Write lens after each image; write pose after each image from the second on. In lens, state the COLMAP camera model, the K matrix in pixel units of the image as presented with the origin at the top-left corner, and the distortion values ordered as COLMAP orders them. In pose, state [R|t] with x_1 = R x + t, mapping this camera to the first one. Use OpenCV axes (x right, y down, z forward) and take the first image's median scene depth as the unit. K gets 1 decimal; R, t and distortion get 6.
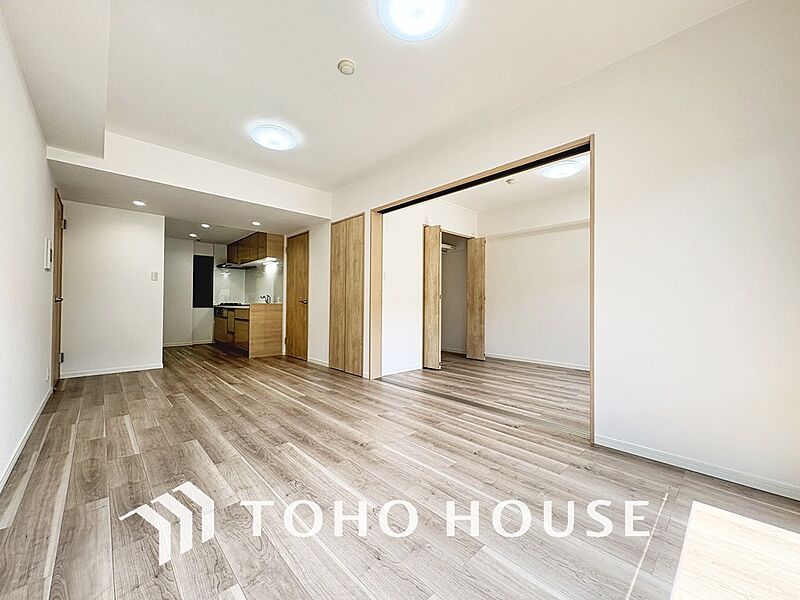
lens RADIAL K [[318.3, 0, 396.6], [0, 318.3, 298.6], [0, 0, 1]] dist [-0.000334, -0.000215]
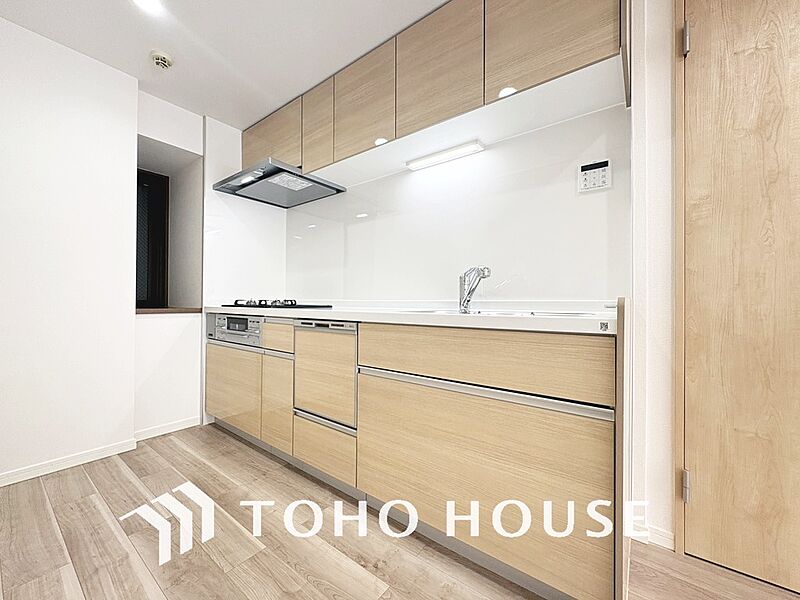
lens RADIAL K [[318.3, 0, 396.6], [0, 318.3, 298.6], [0, 0, 1]] dist [-0.000334, -0.000215]
pose [[0.987250, -0.005797, 0.159074, -0.436938], [0.004124, 0.999933, 0.010842, 0.009586], [-0.159126, -0.010048, 0.987207, 0.655977]]
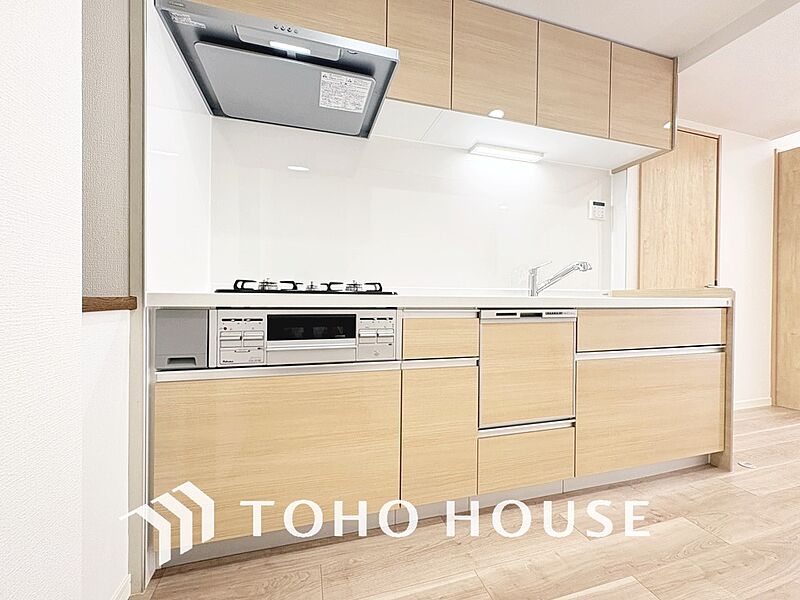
lens RADIAL K [[318.3, 0, 396.6], [0, 318.3, 298.6], [0, 0, 1]] dist [-0.000334, -0.000215]
pose [[0.463354, -0.014981, 0.886047, -0.714062], [-0.022724, 0.999327, 0.028780, 0.019321], [-0.885882, -0.033470, 0.462702, 0.924112]]
